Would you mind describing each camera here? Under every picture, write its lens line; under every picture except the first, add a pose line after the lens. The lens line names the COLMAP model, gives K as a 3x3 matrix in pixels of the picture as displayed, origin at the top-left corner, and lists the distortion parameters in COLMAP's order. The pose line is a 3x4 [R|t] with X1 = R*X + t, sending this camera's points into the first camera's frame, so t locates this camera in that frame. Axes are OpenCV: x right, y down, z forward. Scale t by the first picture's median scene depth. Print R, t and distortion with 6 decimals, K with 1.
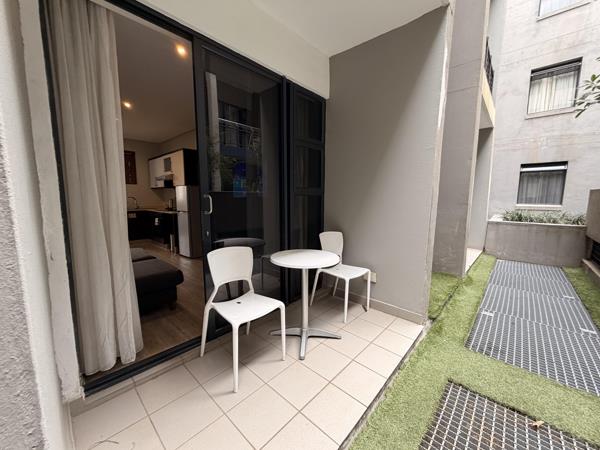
lens RADIAL K [[240.0, 0, 298.3], [0, 240.0, 224.7], [0, 0, 1]] dist [-0.000462, -0.000008]
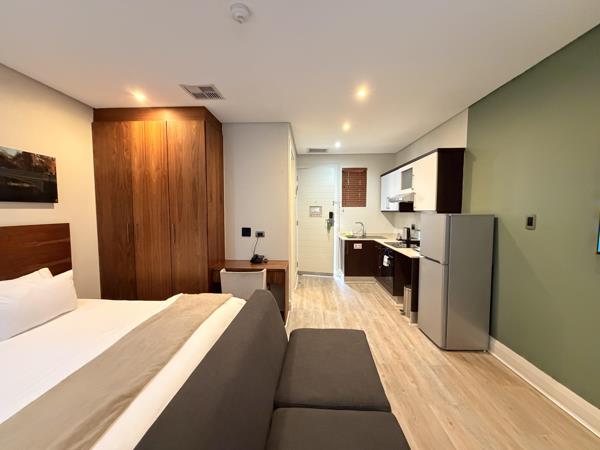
lens RADIAL K [[240.0, 0, 299.5], [0, 240.0, 224.1], [0, 0, 1]] dist [-0.000462, -0.000008]
pose [[0.655836, 0.038877, -0.753901, -0.225003], [-0.085167, 0.996108, -0.022722, -0.081101], [0.750084, 0.079109, 0.656595, 0.331486]]
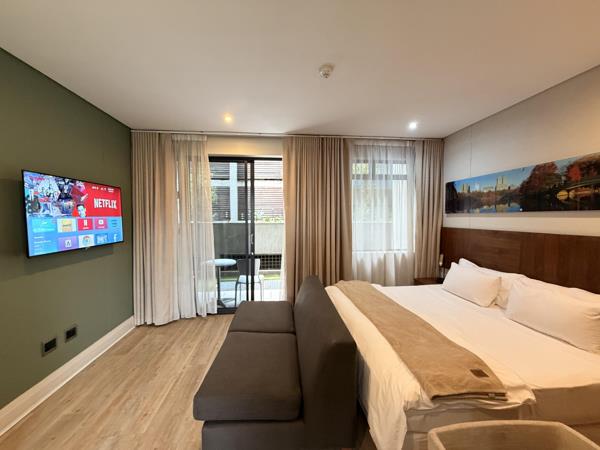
lens RADIAL K [[240.0, 0, 299.8], [0, 240.0, 226.4], [0, 0, 1]] dist [-0.000462, -0.000008]
pose [[-0.755762, -0.029198, 0.654195, -0.739393], [0.072741, 0.989080, 0.128179, -0.143761], [-0.650794, 0.144459, -0.745385, 0.812750]]
